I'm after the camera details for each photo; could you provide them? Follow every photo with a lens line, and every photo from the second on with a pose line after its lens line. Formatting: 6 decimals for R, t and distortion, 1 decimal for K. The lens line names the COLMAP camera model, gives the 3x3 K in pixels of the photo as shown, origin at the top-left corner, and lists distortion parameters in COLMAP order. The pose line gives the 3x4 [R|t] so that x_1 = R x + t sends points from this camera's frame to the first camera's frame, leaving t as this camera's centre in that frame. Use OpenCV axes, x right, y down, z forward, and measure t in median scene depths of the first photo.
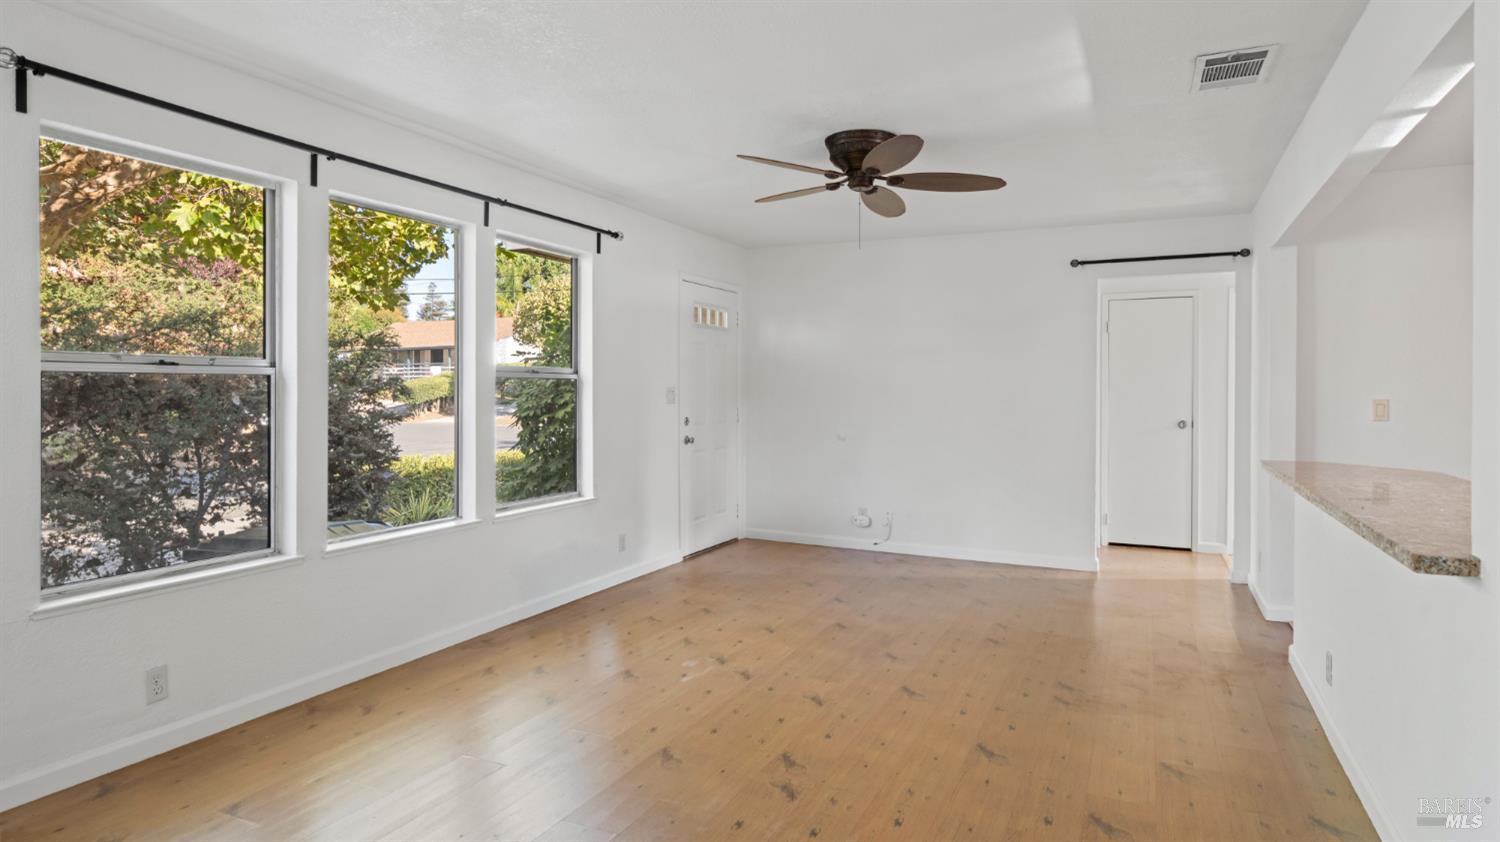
lens RADIAL K [[855.2, 0, 749.9], [0, 855.2, 391.8], [0, 0, 1]] dist [-0.000915, 0.001273]
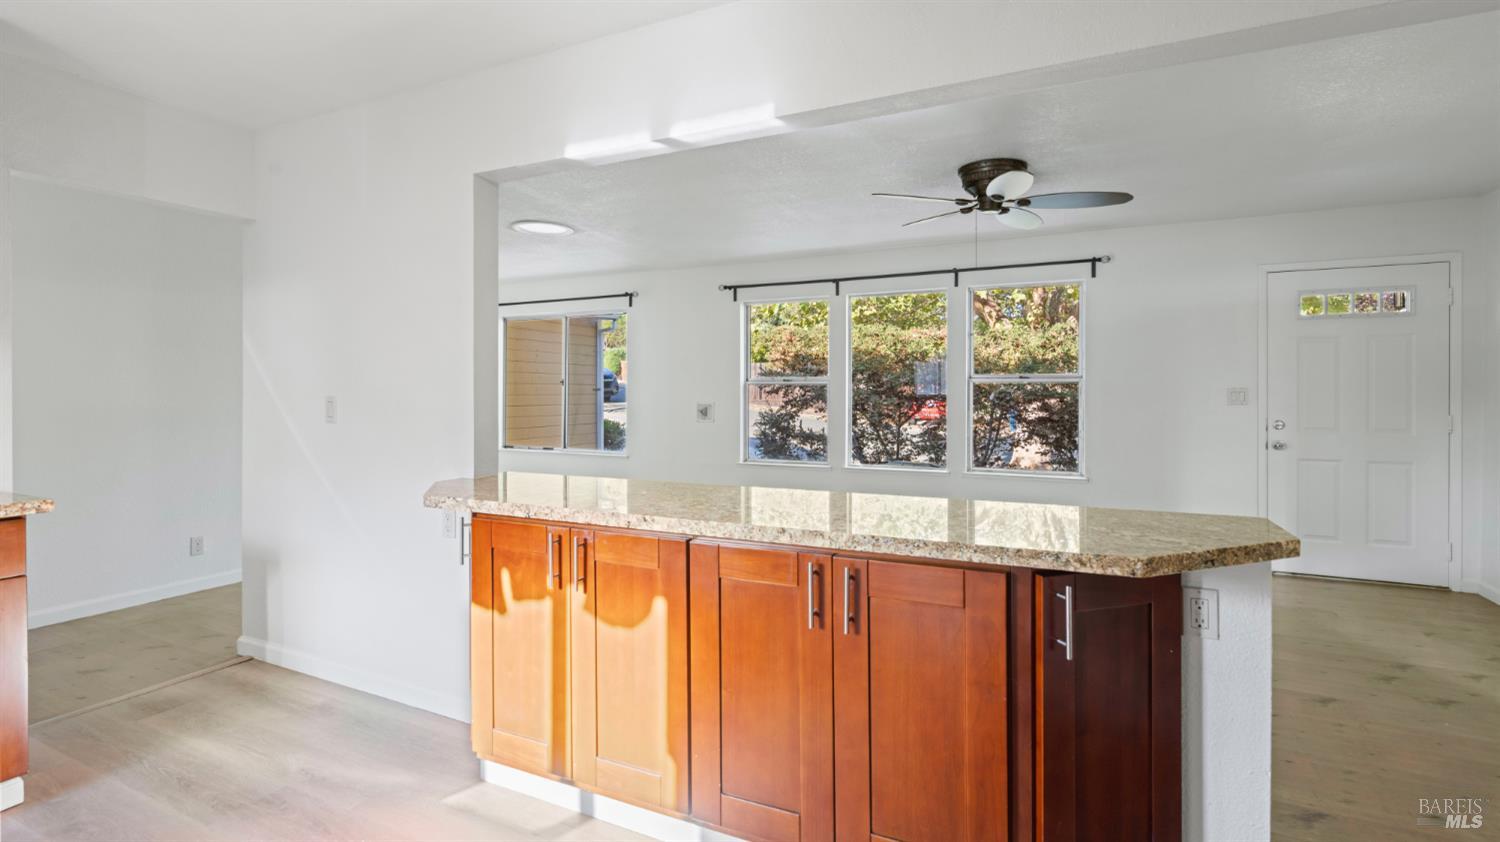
lens RADIAL K [[678.6, 0, 746.7], [0, 678.6, 367.8], [0, 0, 1]] dist [-0.002006, 0.000274]
pose [[-0.007489, -0.036428, -0.999308, 1.076906], [-0.003011, 0.999333, -0.036406, 0.001501], [0.999967, 0.002736, -0.007593, 0.707792]]
